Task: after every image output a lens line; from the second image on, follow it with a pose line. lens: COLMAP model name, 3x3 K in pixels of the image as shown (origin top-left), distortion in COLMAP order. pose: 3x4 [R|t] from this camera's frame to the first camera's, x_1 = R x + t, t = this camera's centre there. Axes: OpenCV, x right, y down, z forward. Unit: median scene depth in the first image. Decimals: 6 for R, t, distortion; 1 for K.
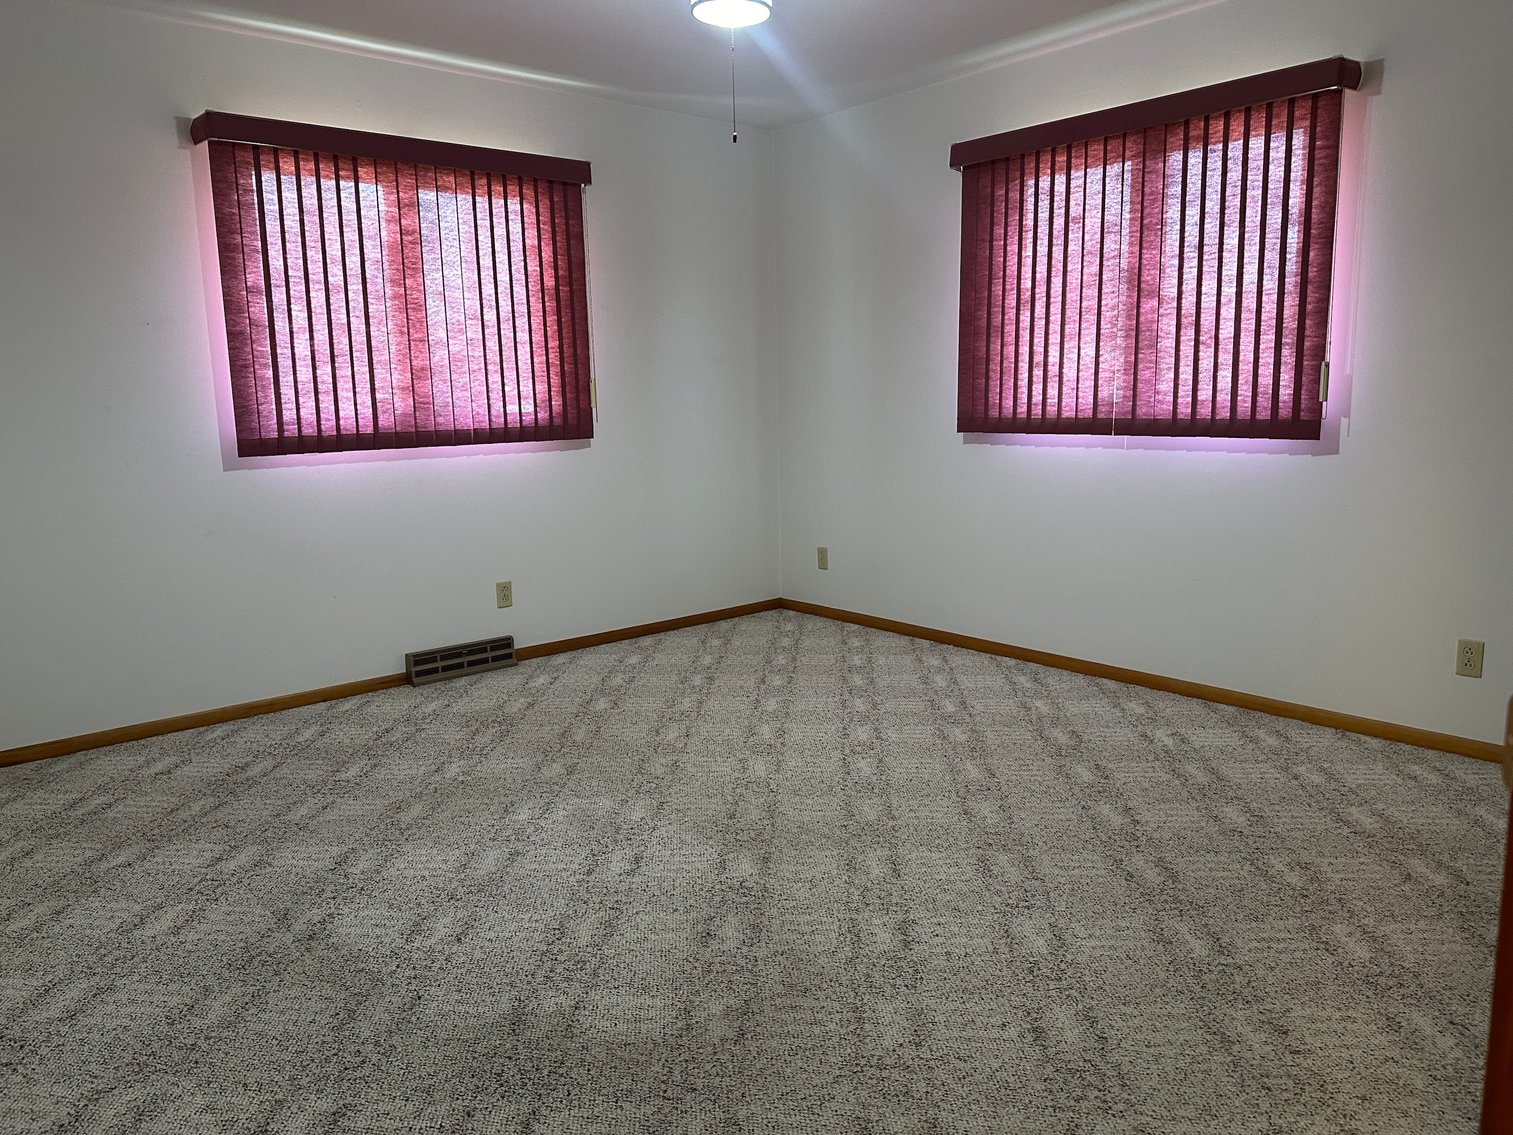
lens RADIAL K [[1070.3, 0, 756.0], [0, 1070.3, 562.4], [0, 0, 1]] dist [0.069446, -0.079346]
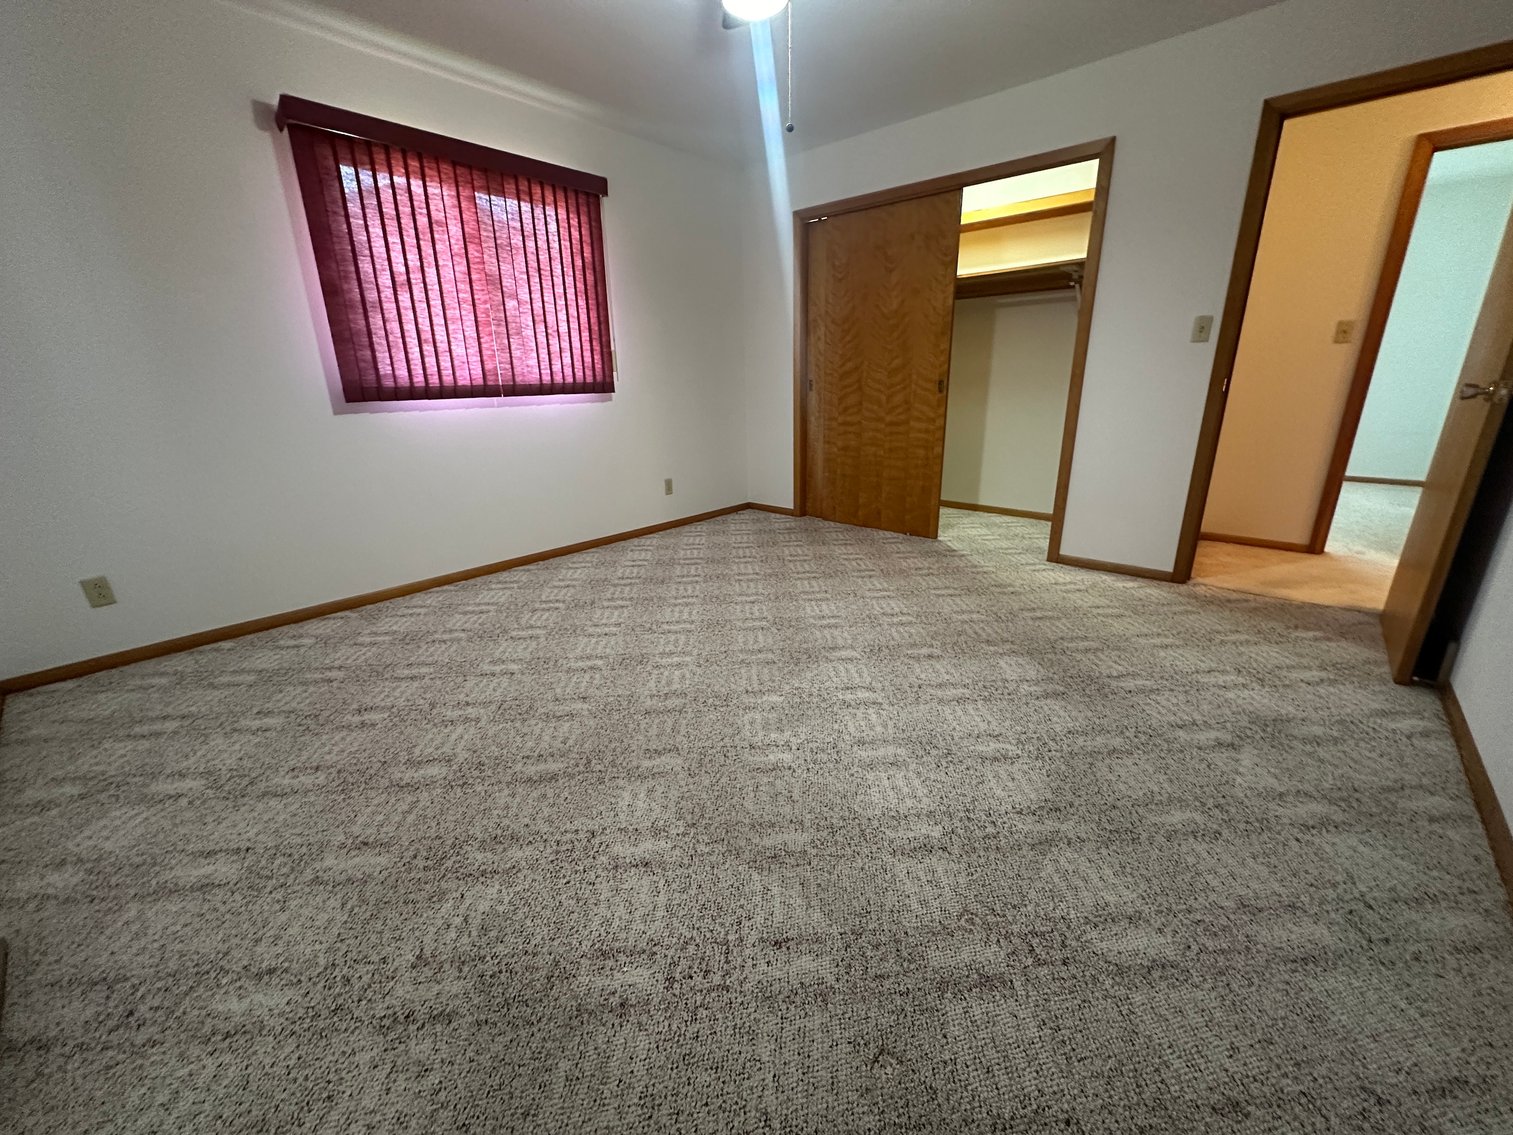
lens RADIAL K [[611.2, 0, 760.2], [0, 611.2, 566.1], [0, 0, 1]] dist [0.001163, 0.001235]
pose [[-0.143282, -0.272801, 0.951341, -0.619712], [0.183640, 0.937238, 0.296415, -0.096404], [-0.972495, 0.217175, -0.084192, 0.890253]]
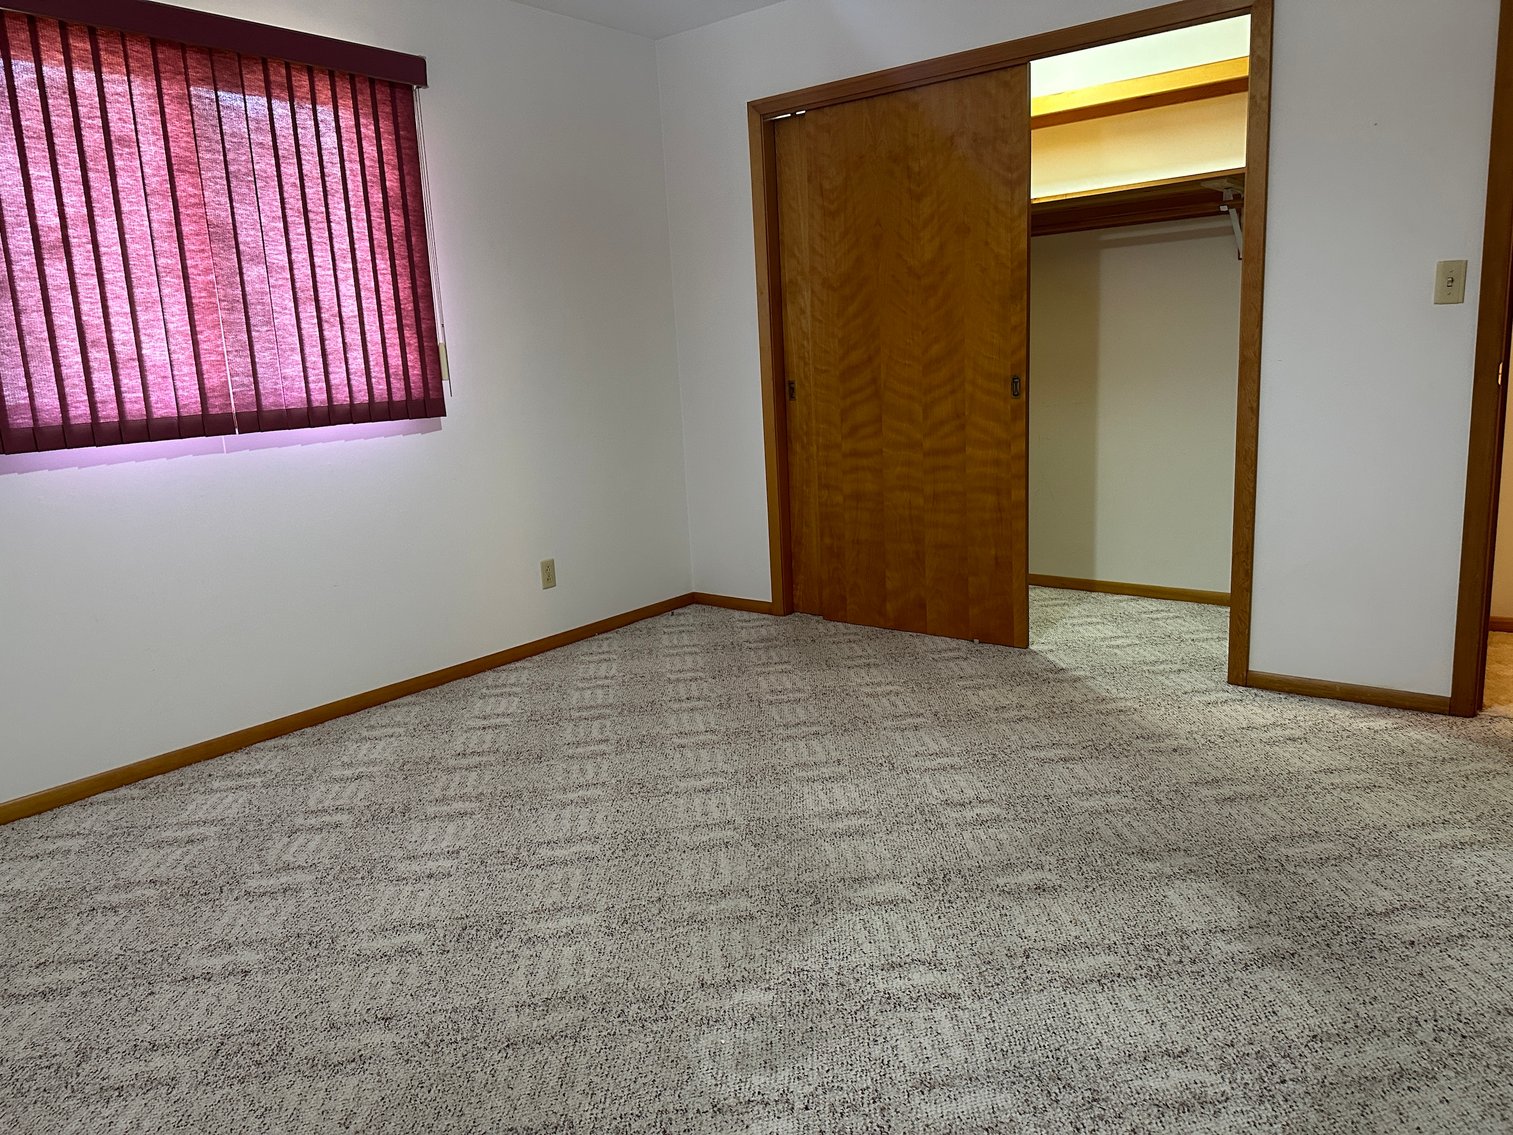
lens RADIAL K [[1070.3, 0, 763.7], [0, 1070.3, 553.2], [0, 0, 1]] dist [0.069446, -0.079346]
pose [[-0.197303, -0.151685, 0.968537, -0.592549], [0.213980, 0.957473, 0.193542, -0.119567], [-0.956705, 0.245434, -0.156455, 0.881638]]
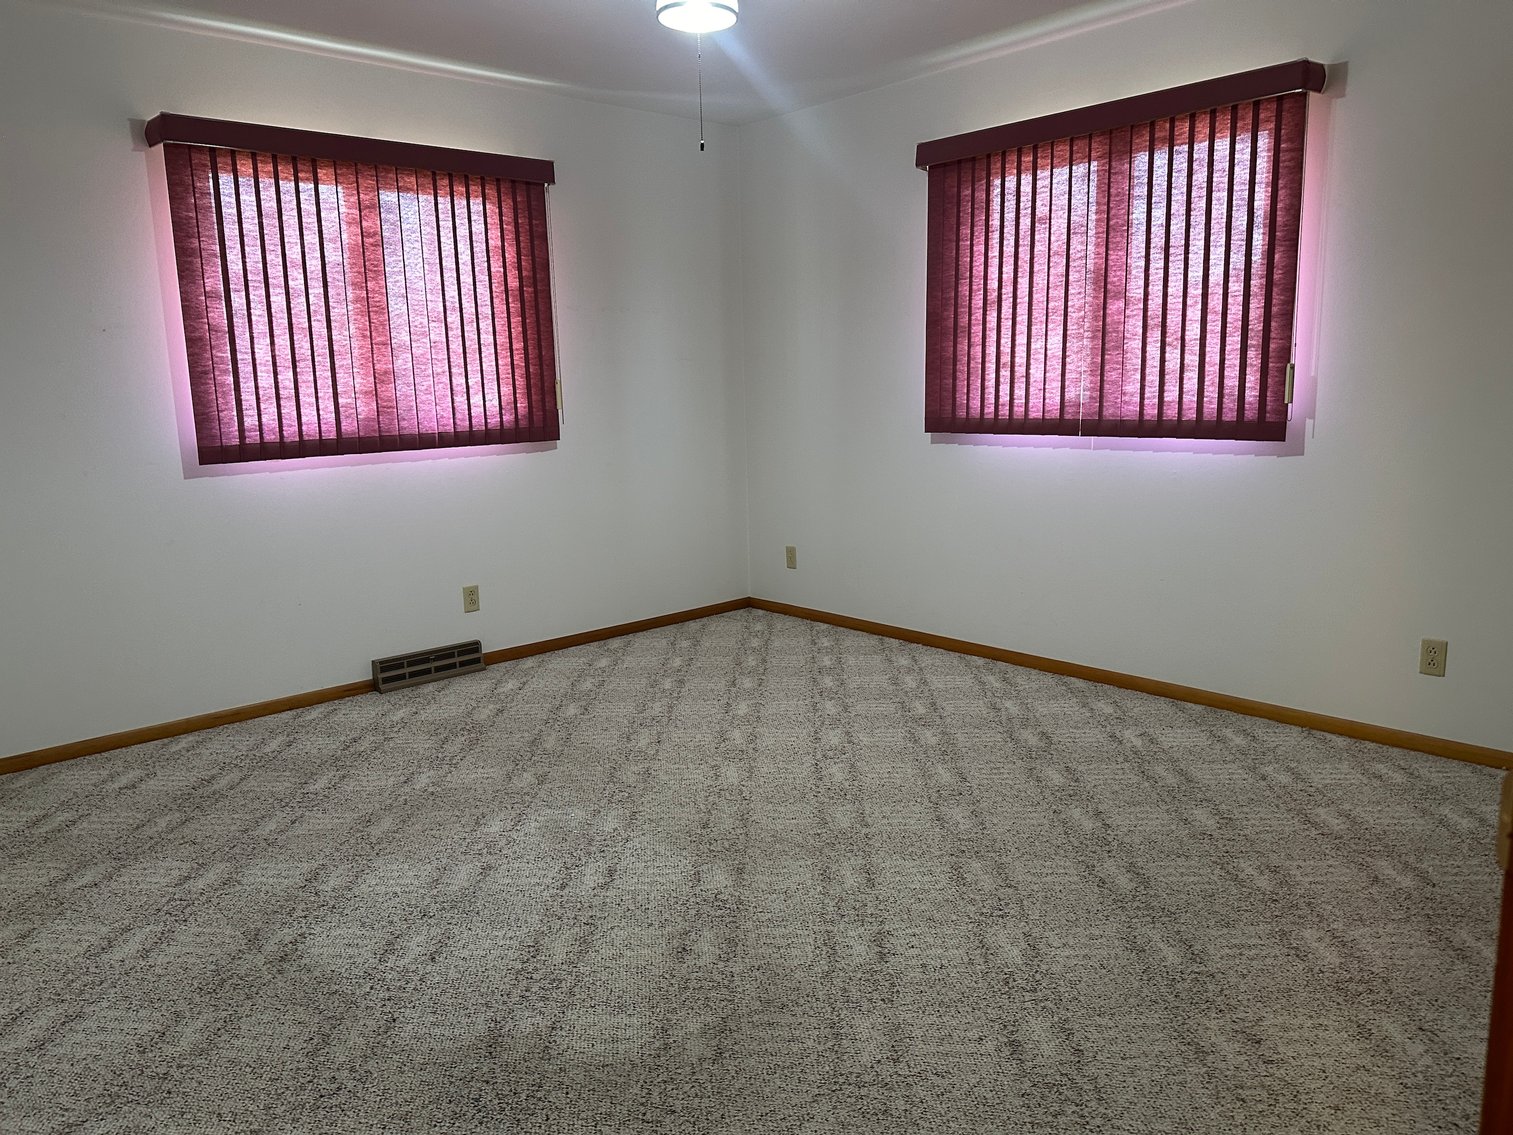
lens RADIAL K [[1070.3, 0, 743.1], [0, 1070.3, 564.2], [0, 0, 1]] dist [0.069446, -0.079346]
pose [[0.999747, -0.009446, 0.020395, -0.004416], [0.009197, 0.999882, 0.012266, -0.015671], [-0.020508, -0.012076, 0.999717, 0.003325]]
